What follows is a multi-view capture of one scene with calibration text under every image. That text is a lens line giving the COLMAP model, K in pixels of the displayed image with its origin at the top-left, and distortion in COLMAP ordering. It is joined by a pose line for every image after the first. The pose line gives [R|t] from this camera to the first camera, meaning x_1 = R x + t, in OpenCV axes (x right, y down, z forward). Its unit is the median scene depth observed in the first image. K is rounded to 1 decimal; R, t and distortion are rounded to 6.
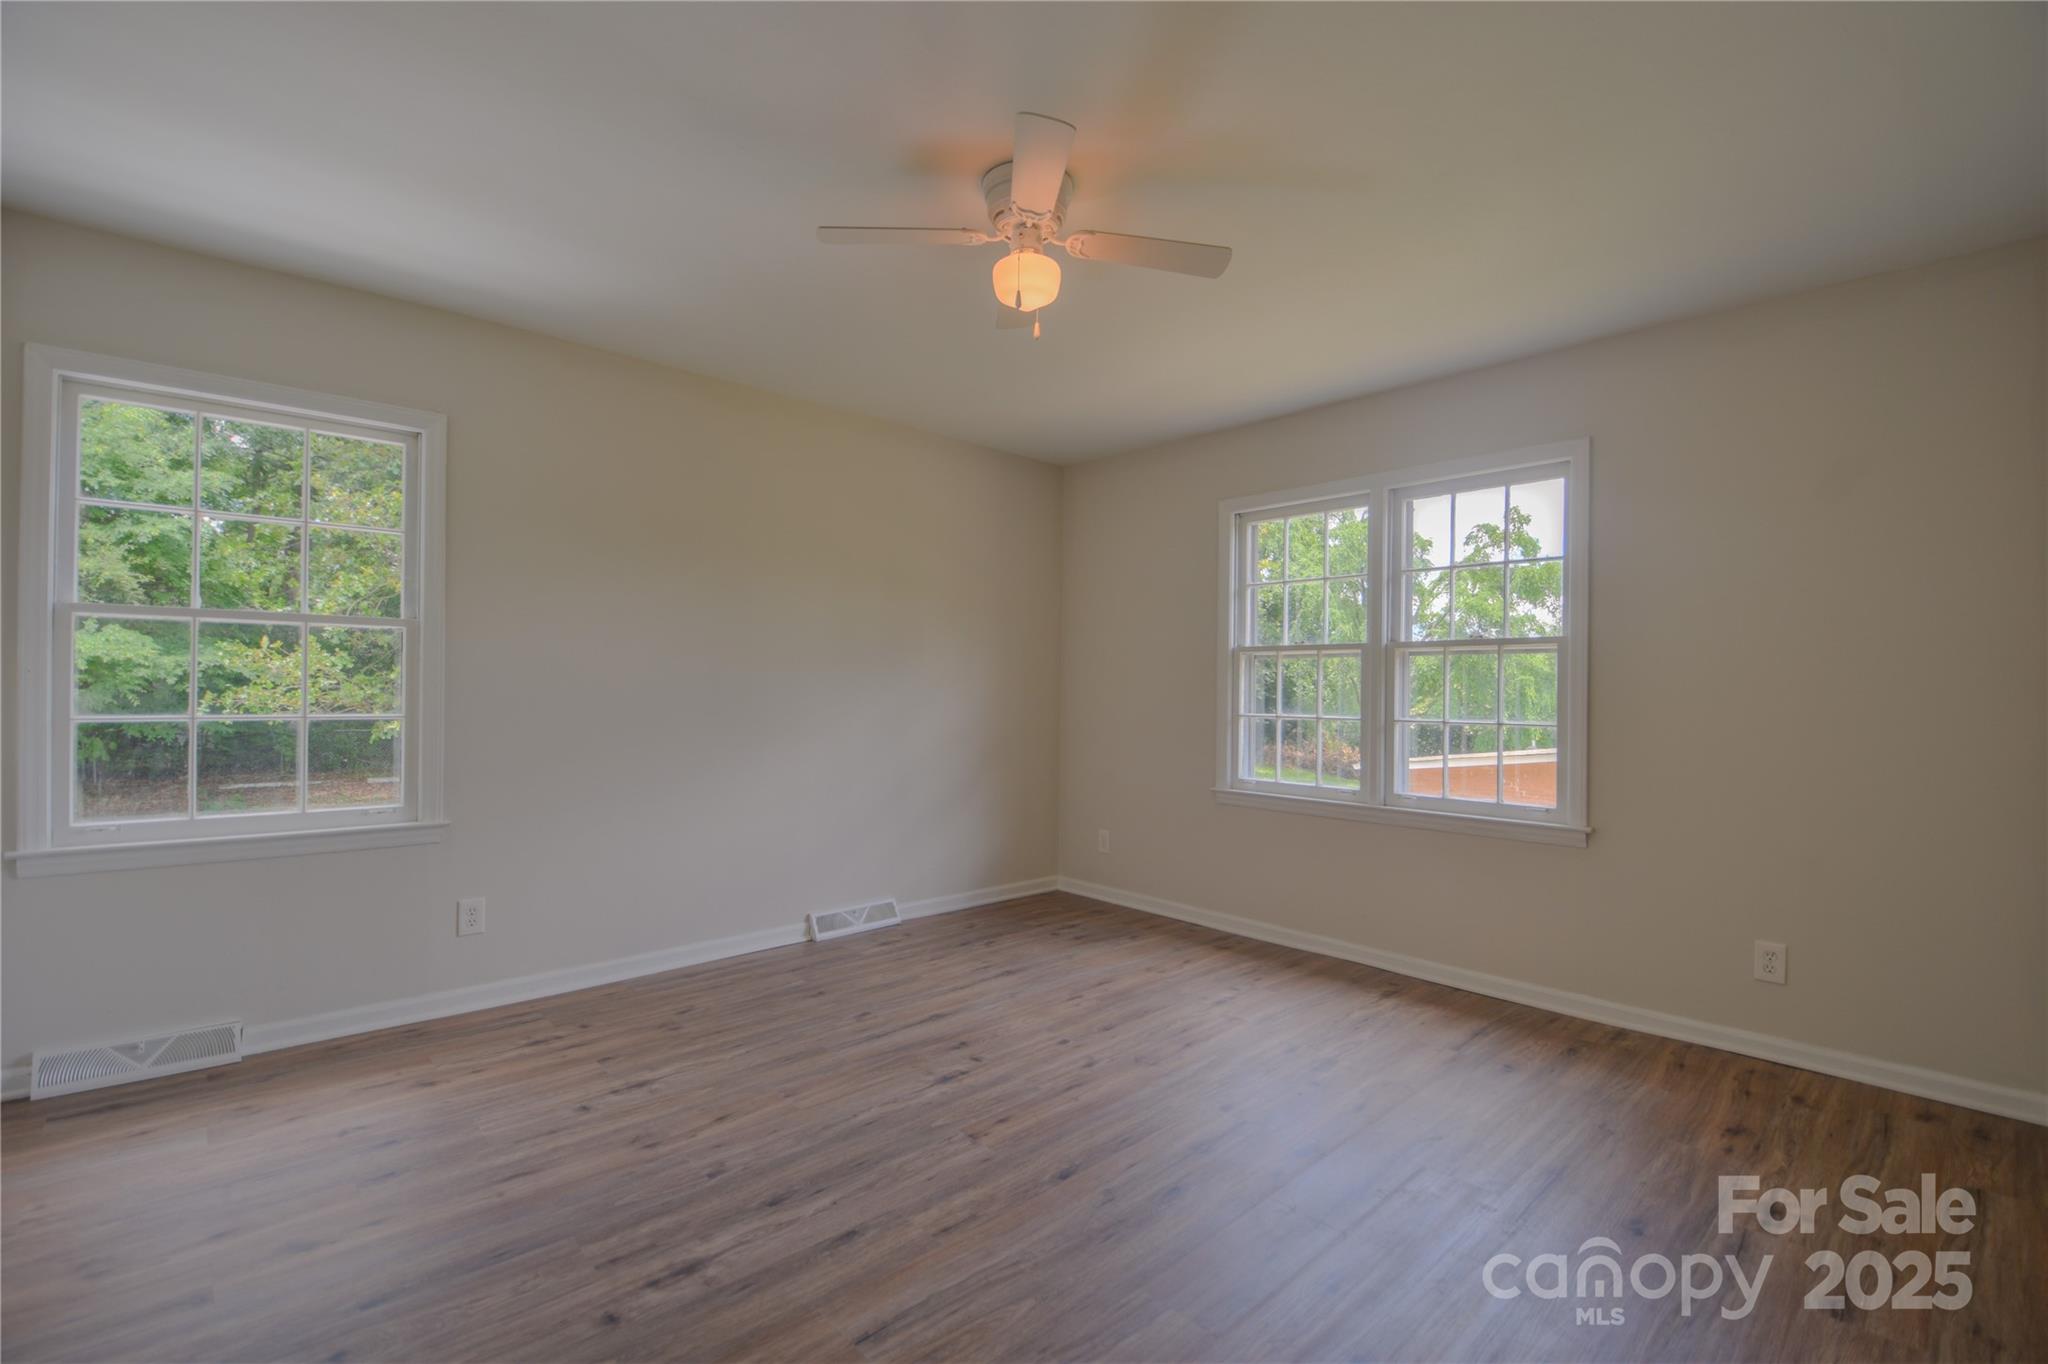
lens RADIAL K [[900.0, 0, 1021.2], [0, 900.0, 676.3], [0, 0, 1]] dist [0.003599, -0.013324]
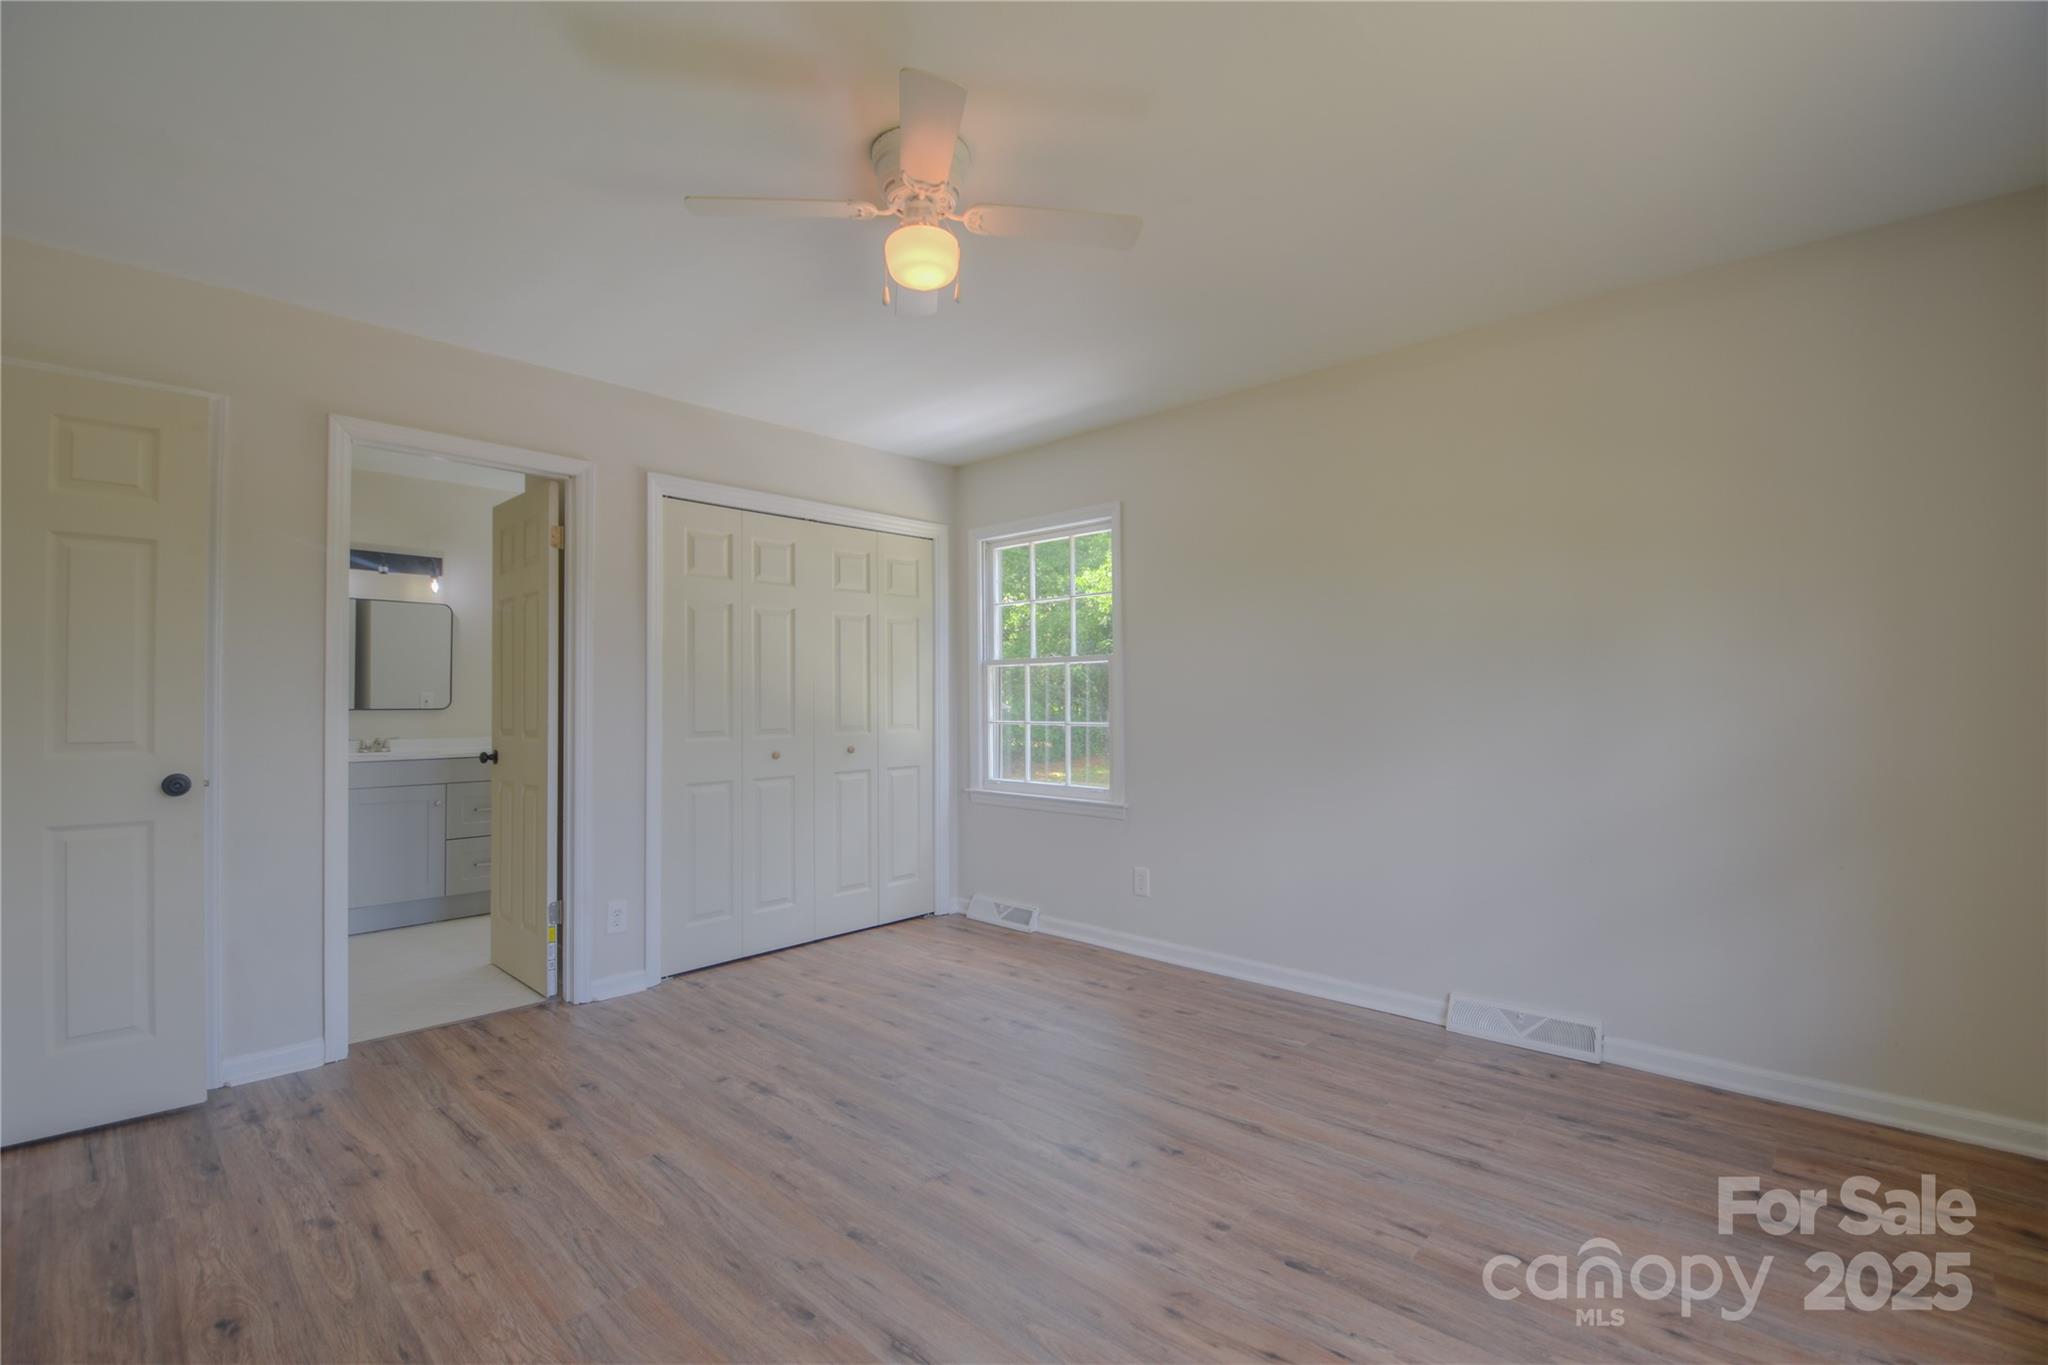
lens RADIAL K [[900.0, 0, 1040.6], [0, 900.0, 684.5], [0, 0, 1]] dist [0.003599, -0.013324]
pose [[0.082944, -0.023826, -0.996269, 0.695918], [0.015226, 0.999628, -0.022638, 0.012343], [0.996438, -0.013292, 0.083276, 0.787098]]
